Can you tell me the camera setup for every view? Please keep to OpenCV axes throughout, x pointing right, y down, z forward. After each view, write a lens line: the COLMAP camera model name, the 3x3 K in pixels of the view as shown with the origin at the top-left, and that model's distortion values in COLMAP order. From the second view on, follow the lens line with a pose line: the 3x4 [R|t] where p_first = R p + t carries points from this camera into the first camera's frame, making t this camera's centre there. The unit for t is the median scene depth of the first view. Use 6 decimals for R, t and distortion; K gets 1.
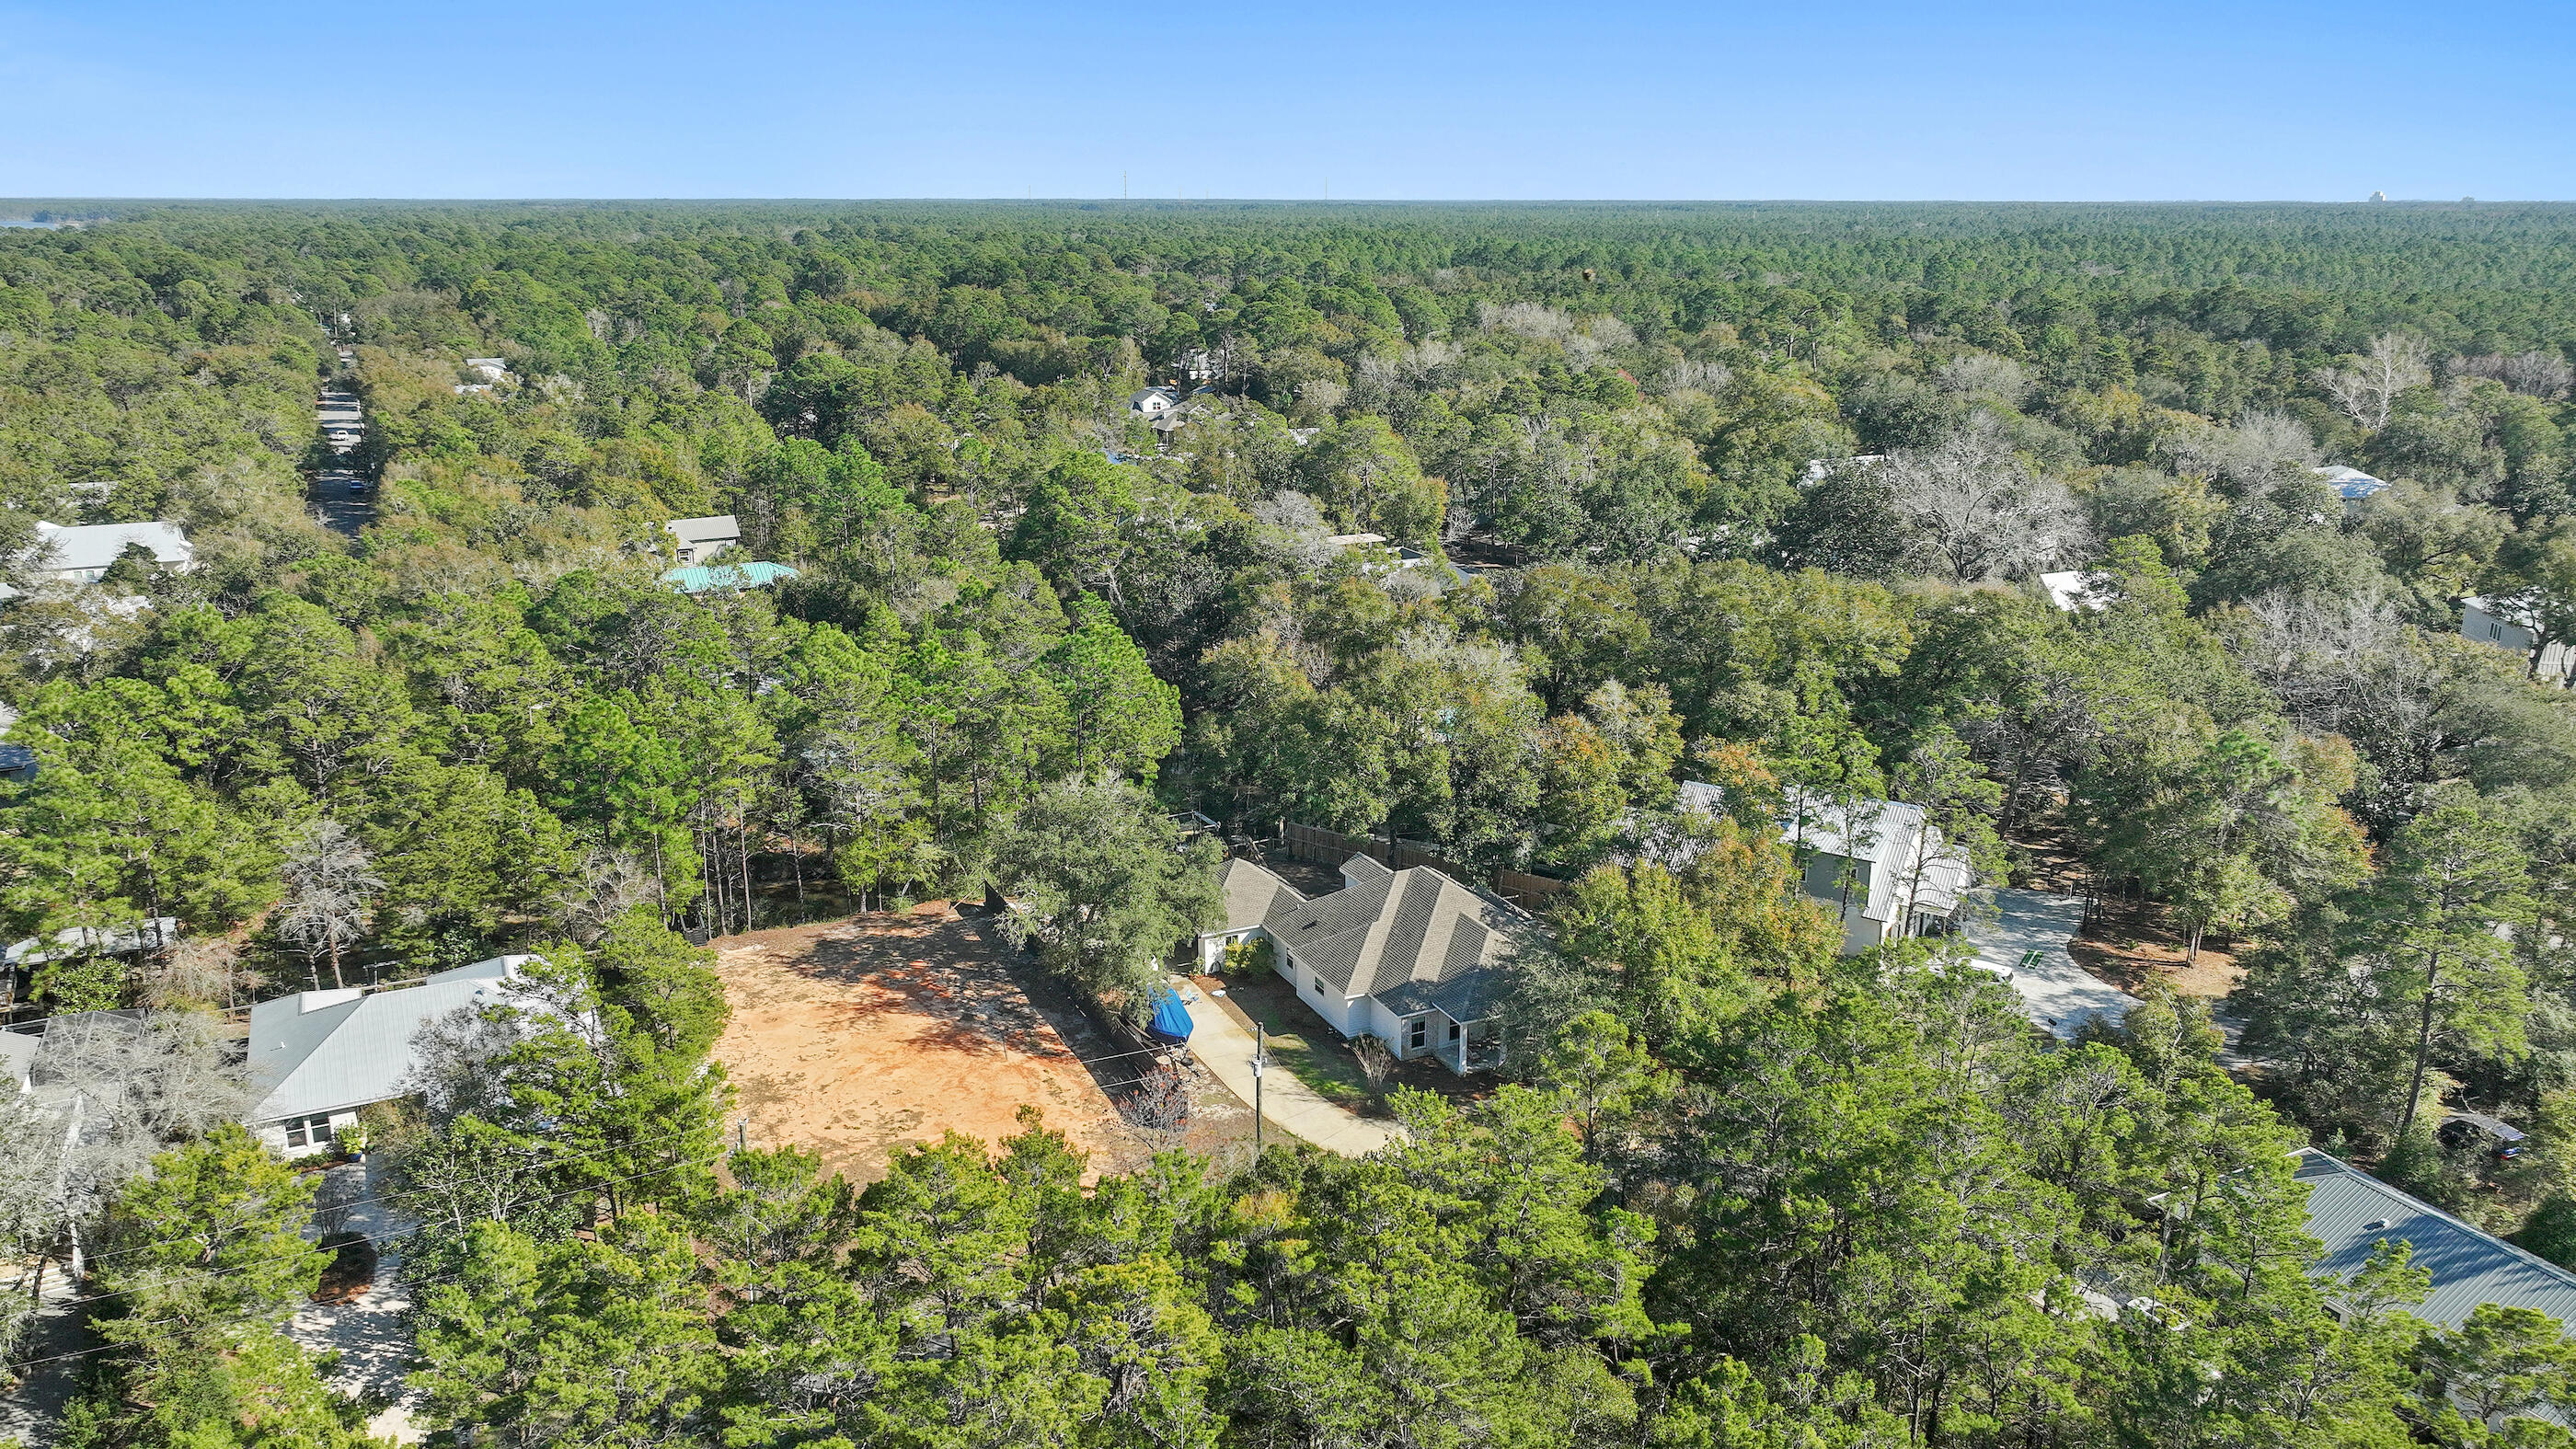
lens RADIAL K [[1638.5, 0, 1288.0], [0, 1638.5, 724.5], [0, 0, 1]] dist [0.000183, -0.001778]
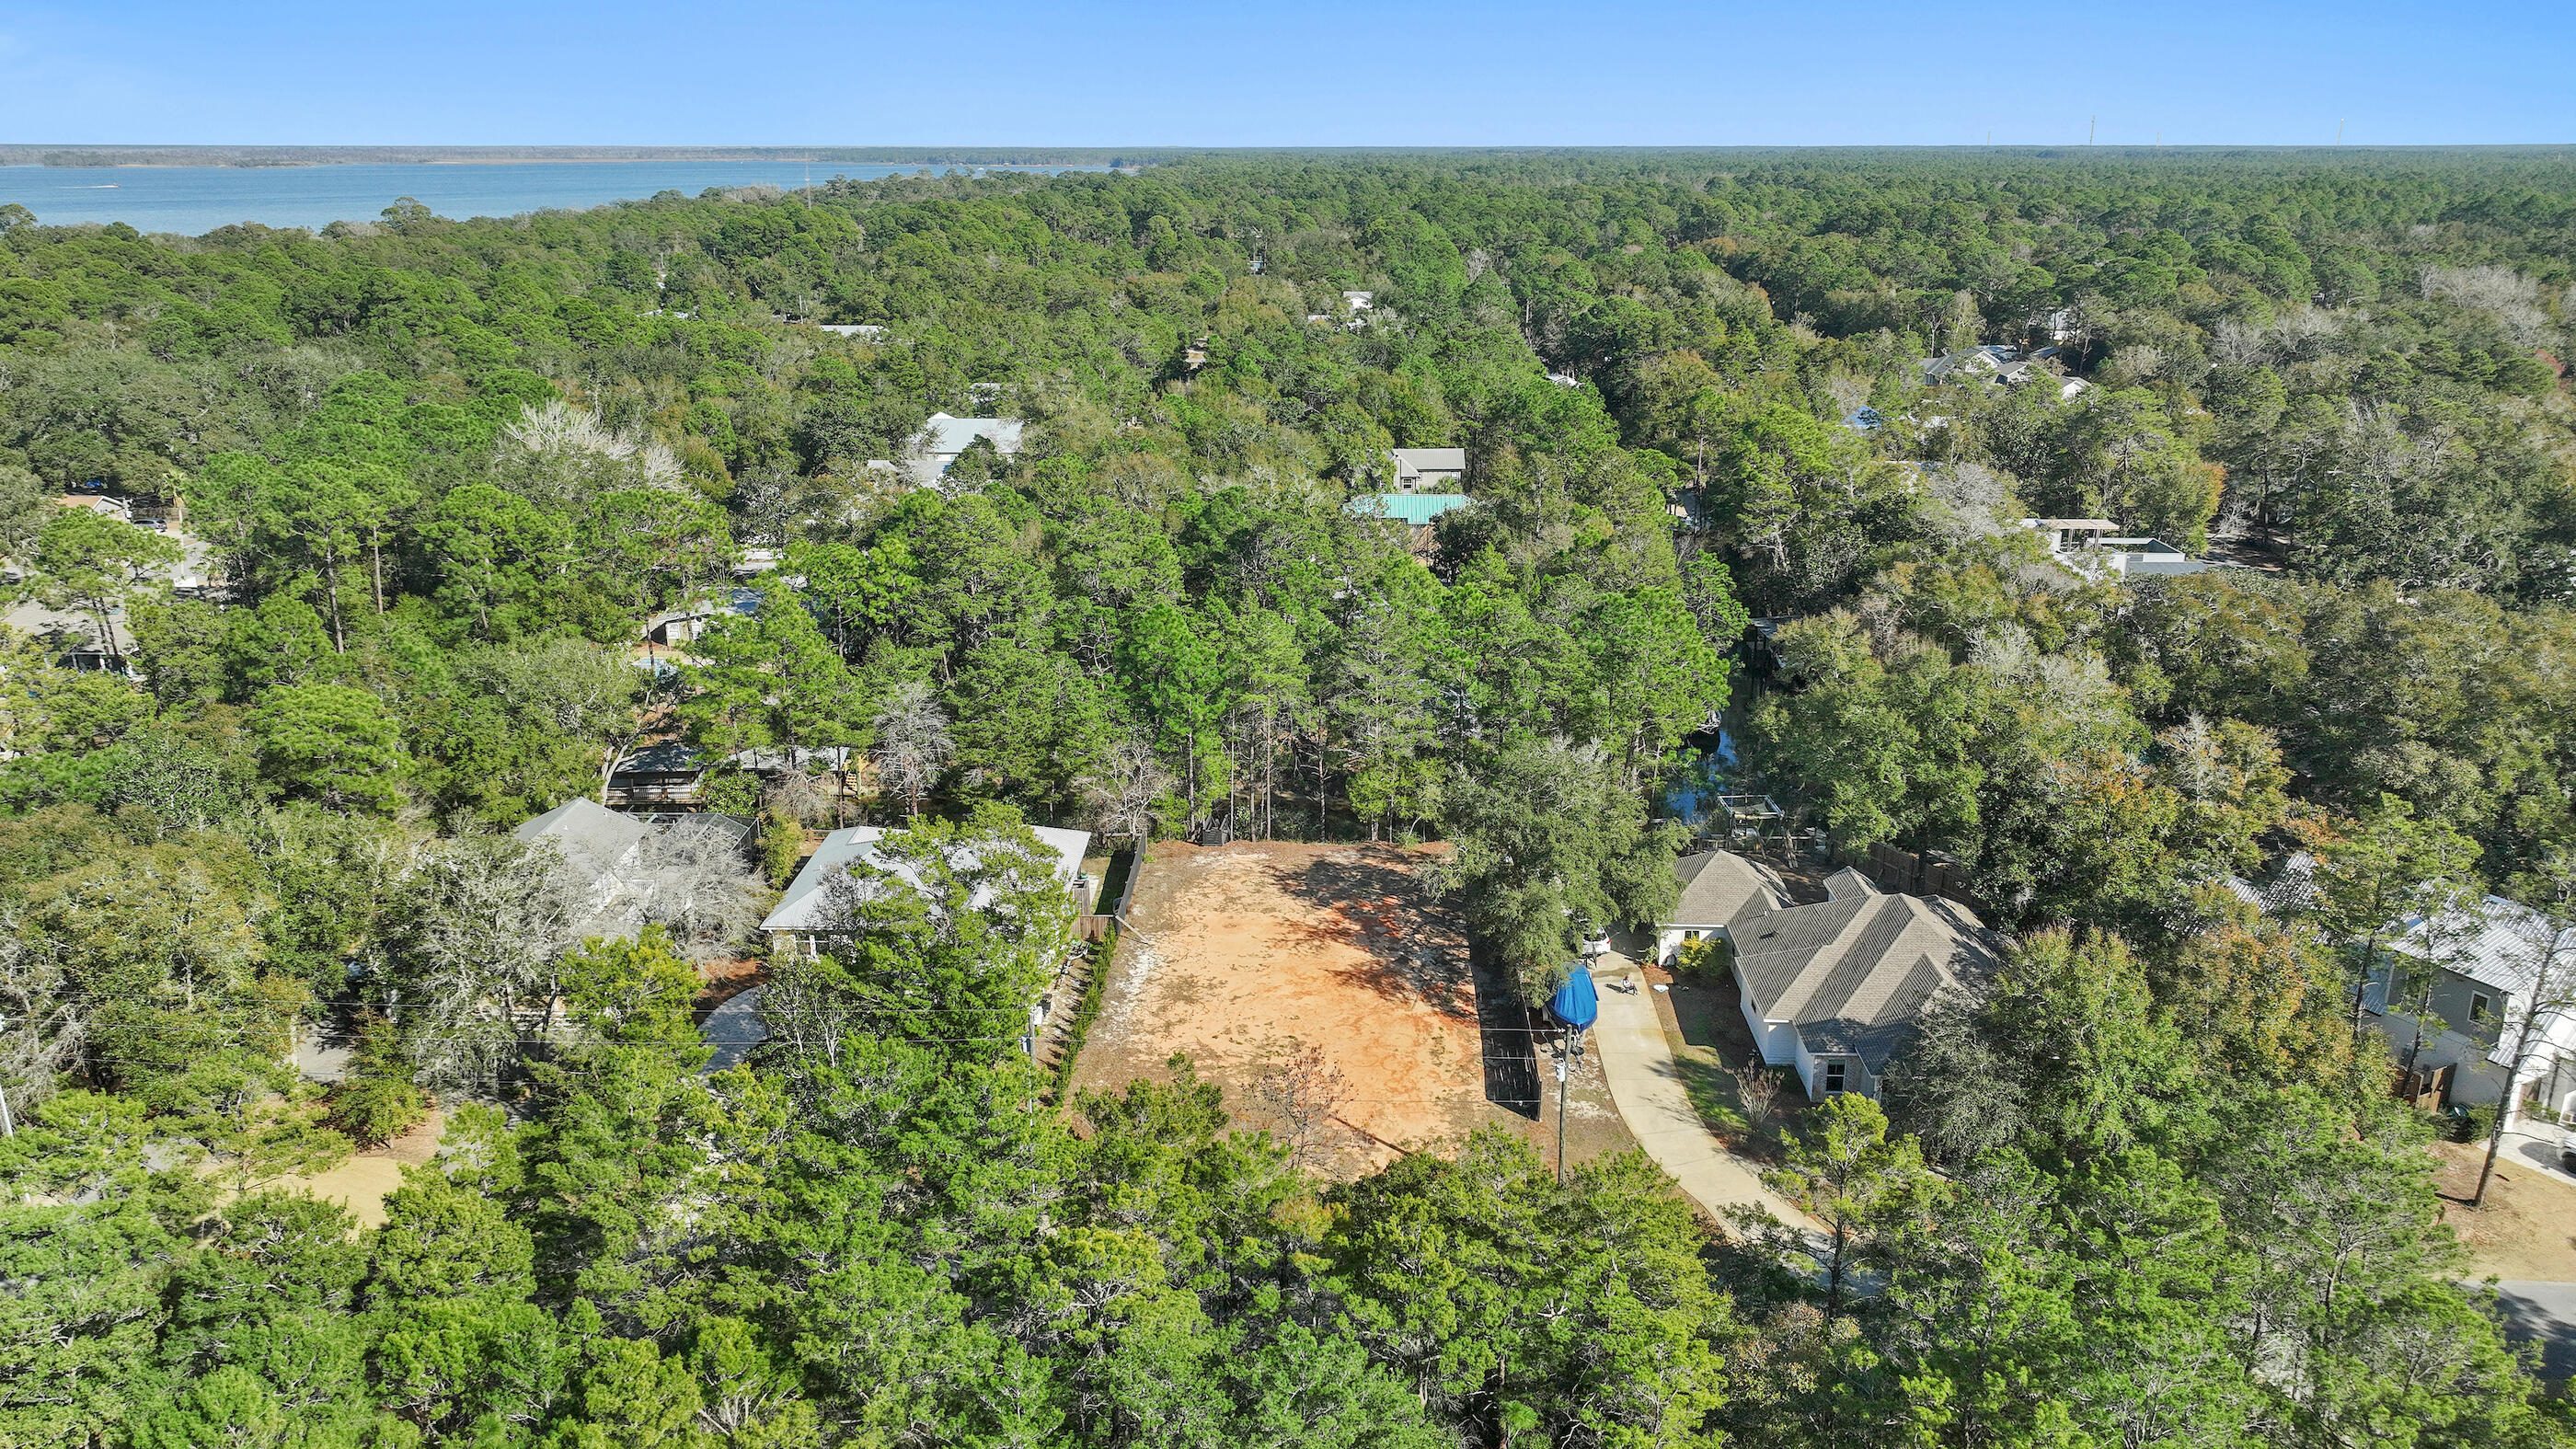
lens RADIAL K [[1638.5, 0, 1288.0], [0, 1638.5, 724.5], [0, 0, 1]] dist [0.000183, -0.001778]
pose [[0.906340, 0.139644, -0.398807, 0.102606], [-0.127032, 0.990200, 0.058025, -0.011573], [0.403002, -0.001929, 0.915197, 0.046341]]
